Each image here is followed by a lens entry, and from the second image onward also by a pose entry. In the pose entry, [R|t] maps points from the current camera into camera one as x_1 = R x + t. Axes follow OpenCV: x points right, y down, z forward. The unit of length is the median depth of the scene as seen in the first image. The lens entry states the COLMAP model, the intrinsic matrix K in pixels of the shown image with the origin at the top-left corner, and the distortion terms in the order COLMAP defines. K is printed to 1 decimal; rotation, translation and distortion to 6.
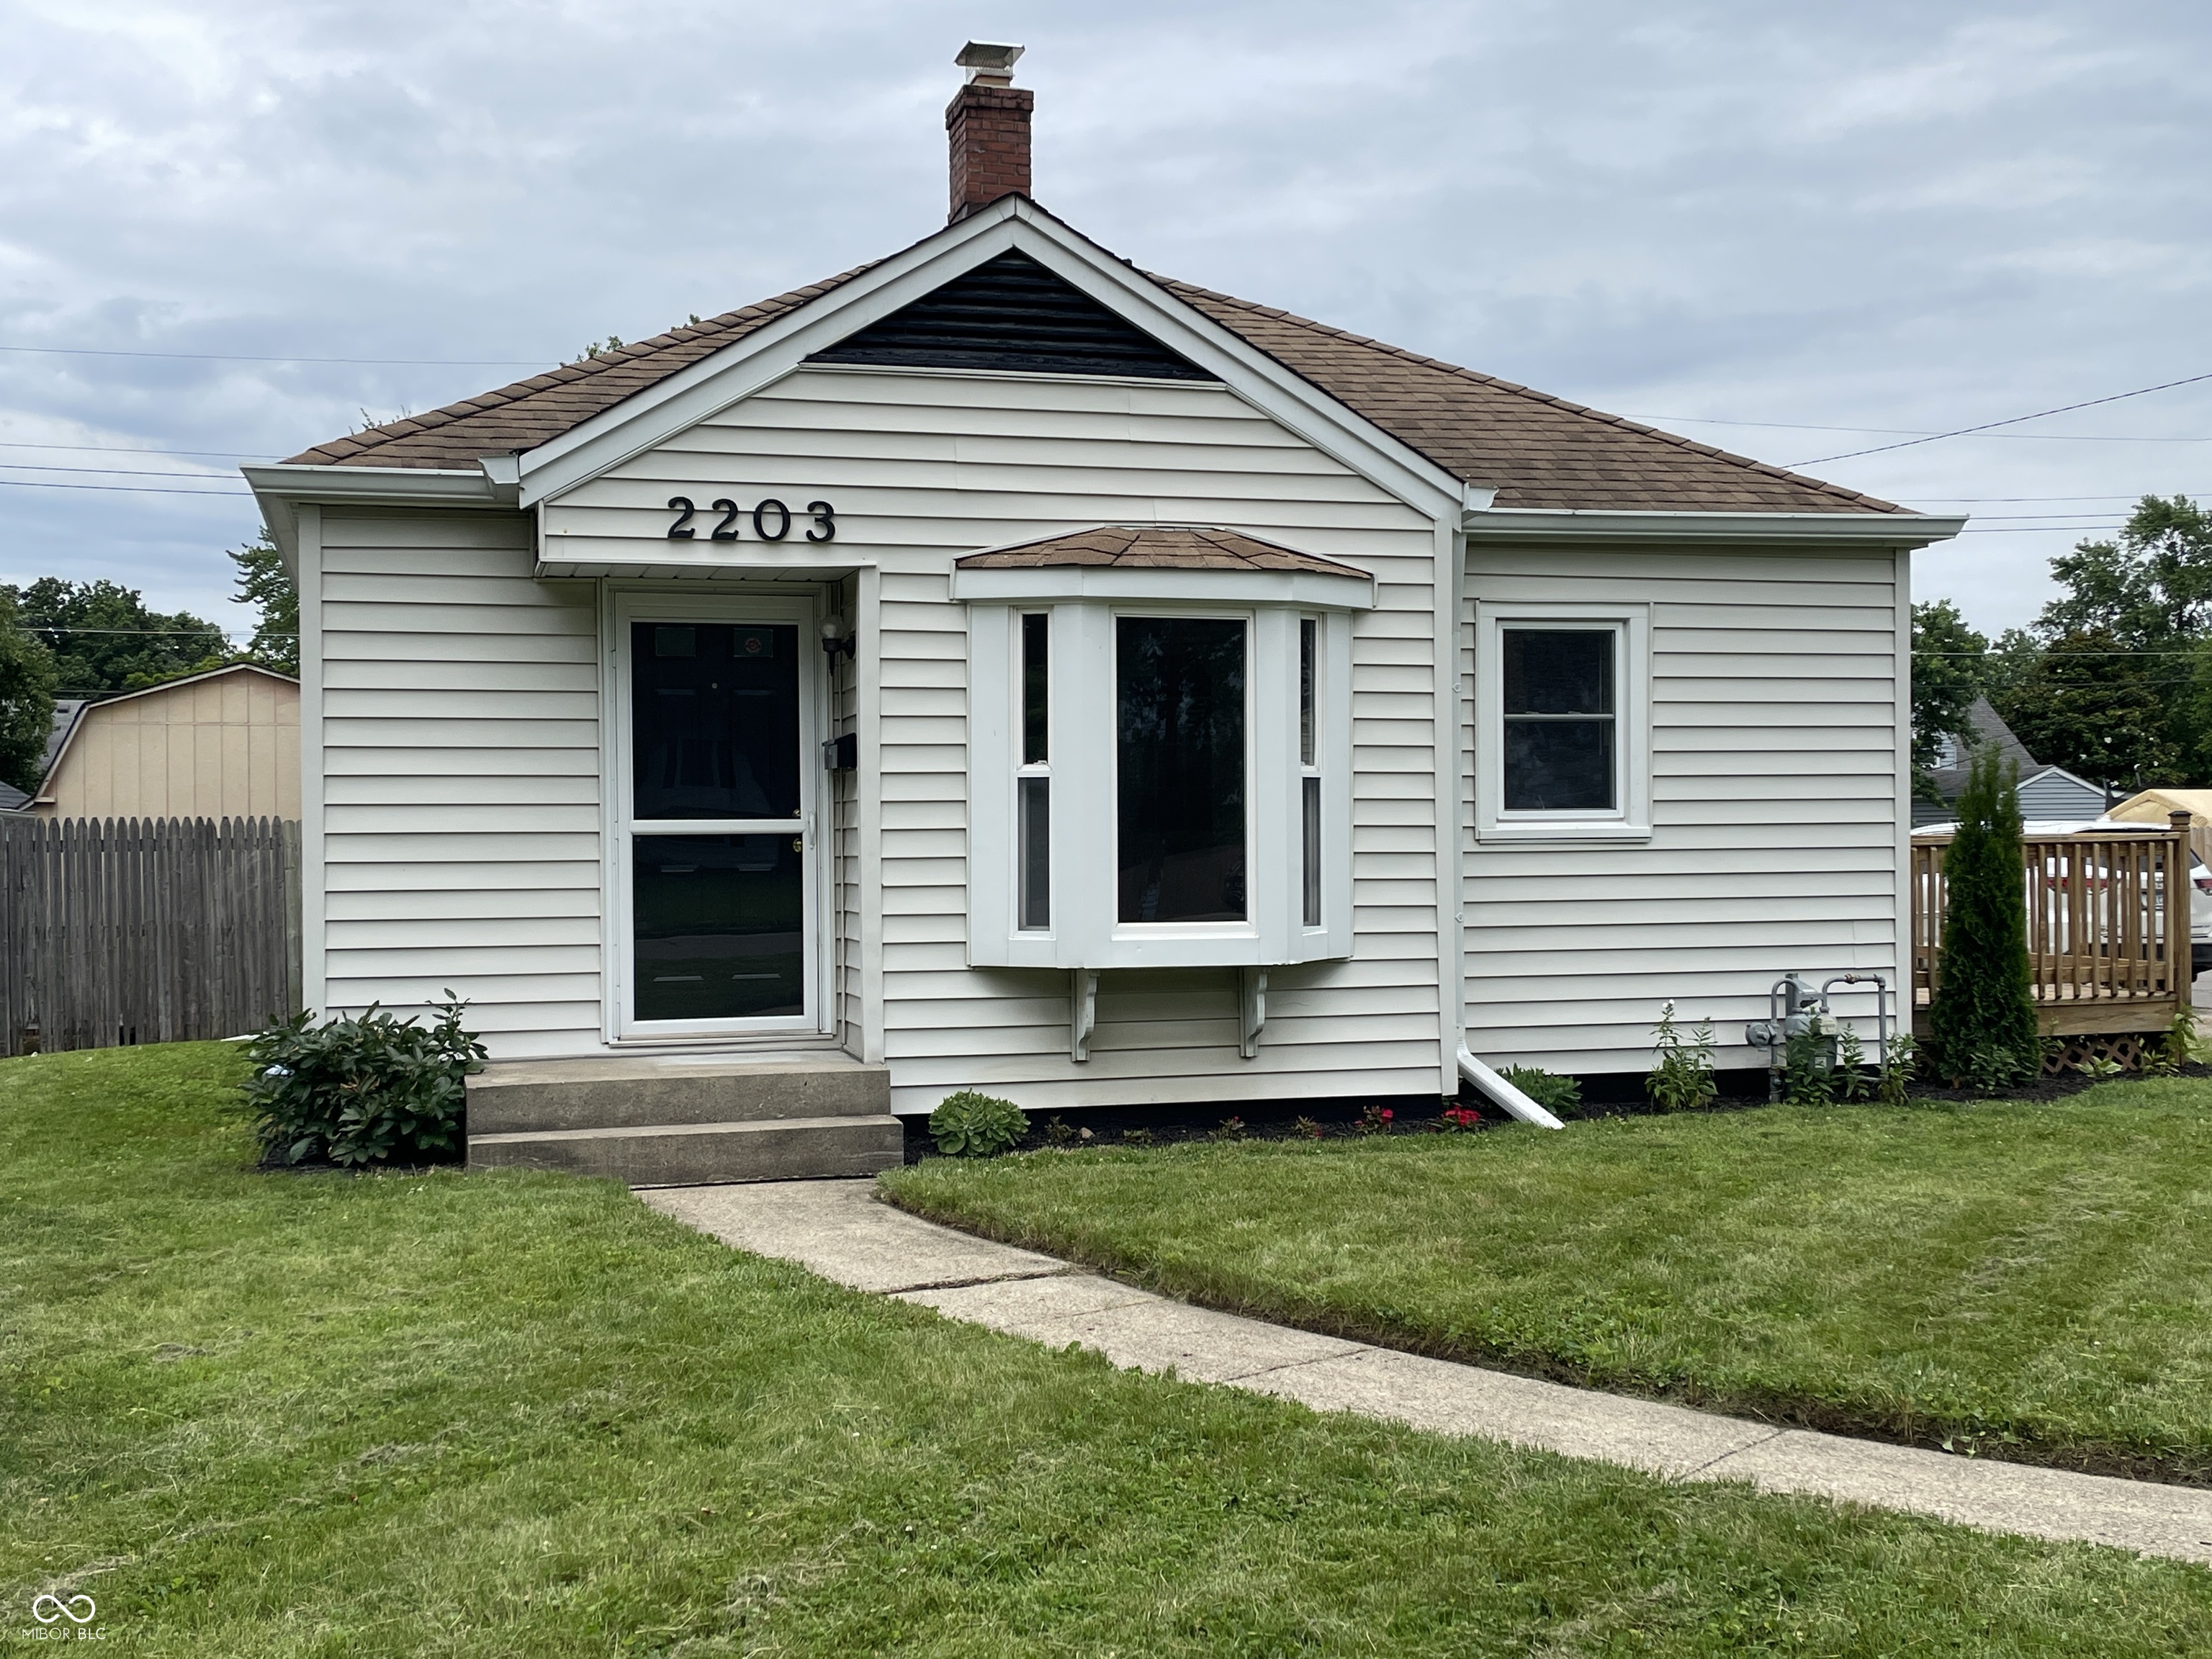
lens RADIAL K [[2447.5, 0, 1105.8], [0, 2447.5, 829.9], [0, 0, 1]] dist [0.145096, 0.017310]
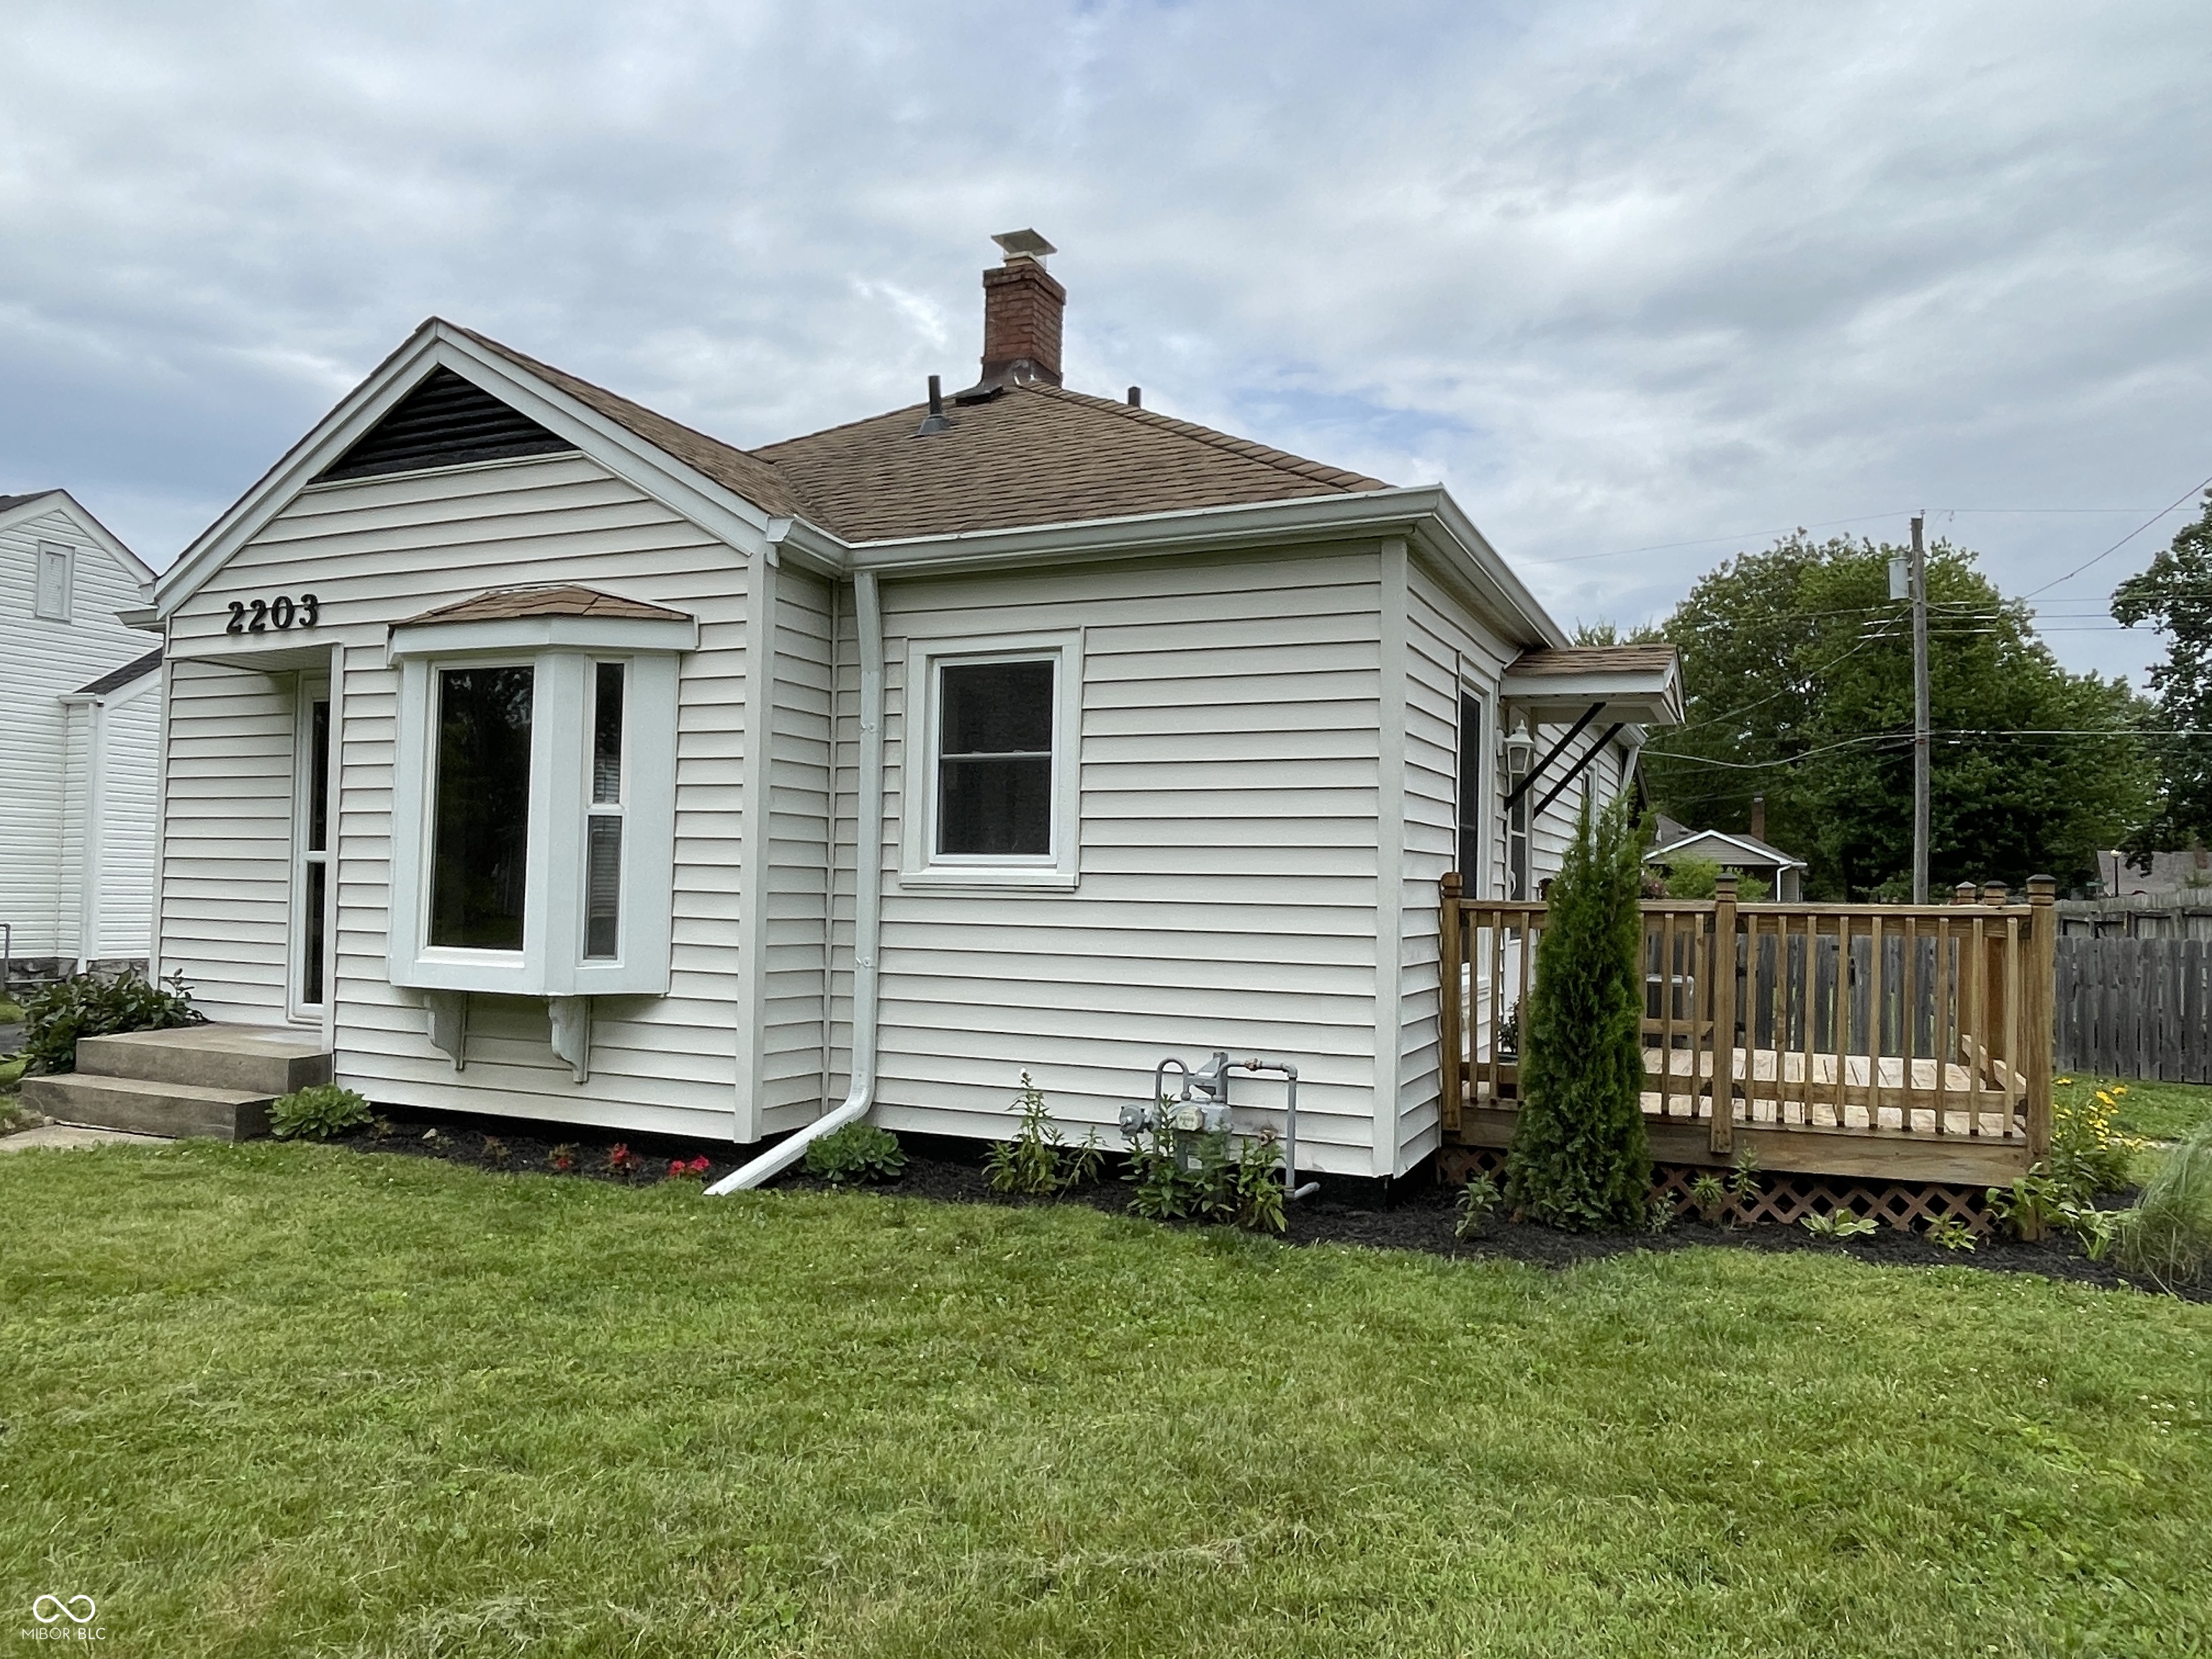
lens RADIAL K [[1495.6, 0, 1105.9], [0, 1495.6, 837.5], [0, 0, 1]] dist [0.000461, -0.002070]
pose [[0.759590, 0.001717, -0.650400, 0.615219], [-0.026952, 0.999221, -0.028839, 0.000285], [0.649844, 0.039435, 0.759044, 0.624696]]
